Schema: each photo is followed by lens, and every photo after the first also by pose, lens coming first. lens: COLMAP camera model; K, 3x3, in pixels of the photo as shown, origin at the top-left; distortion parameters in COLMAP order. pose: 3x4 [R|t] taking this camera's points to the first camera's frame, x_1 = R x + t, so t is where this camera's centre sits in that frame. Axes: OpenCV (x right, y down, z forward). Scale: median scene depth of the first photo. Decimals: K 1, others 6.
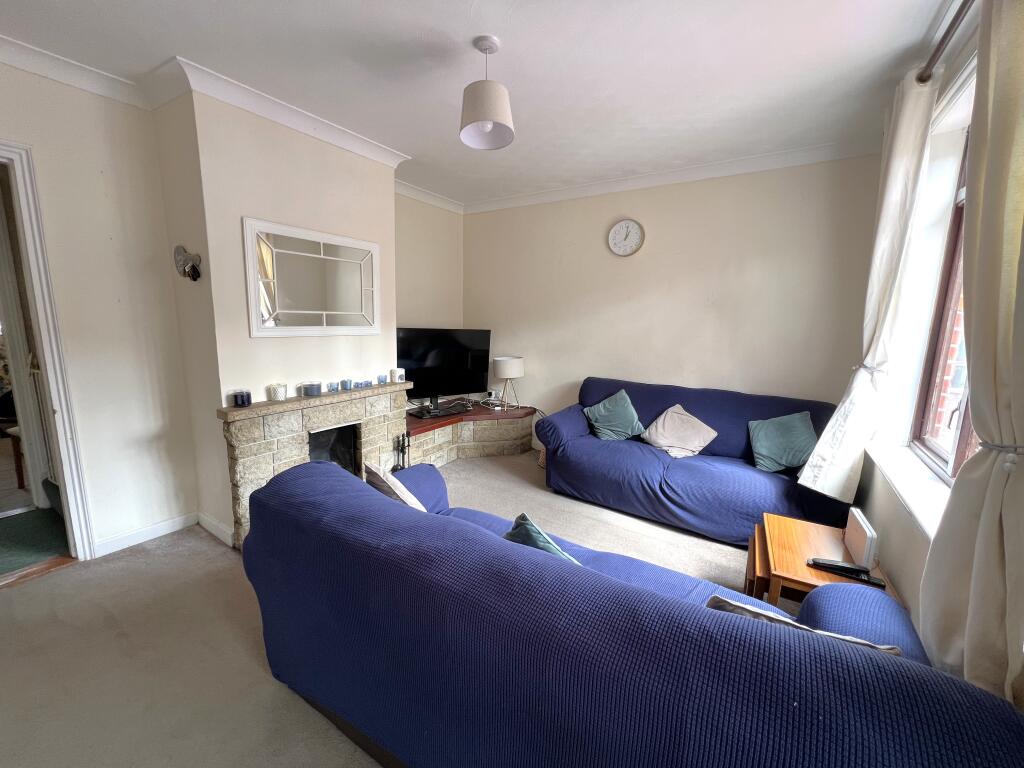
lens RADIAL K [[411.9, 0, 509.9], [0, 411.9, 384.1], [0, 0, 1]] dist [0.000522, -0.000037]
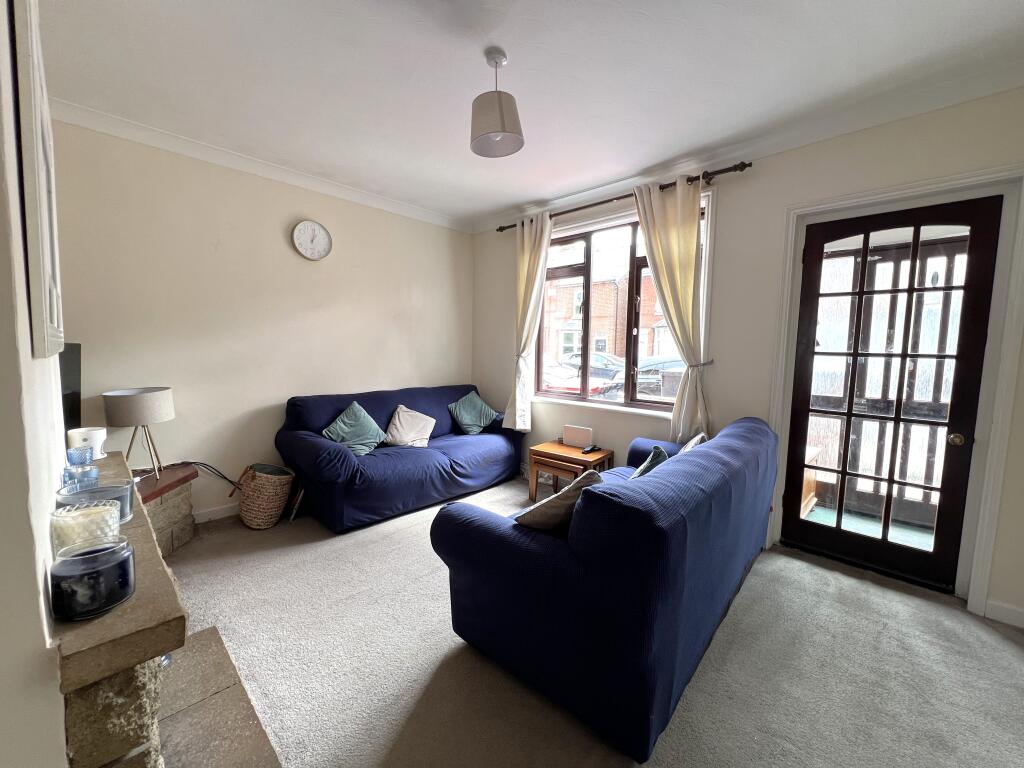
lens RADIAL K [[411.9, 0, 509.0], [0, 411.9, 380.5], [0, 0, 1]] dist [0.000522, -0.000037]
pose [[0.179702, -0.106554, 0.977933, -0.646716], [0.149547, 0.985521, 0.079900, -0.062856], [-0.972287, 0.131889, 0.193035, 0.493923]]
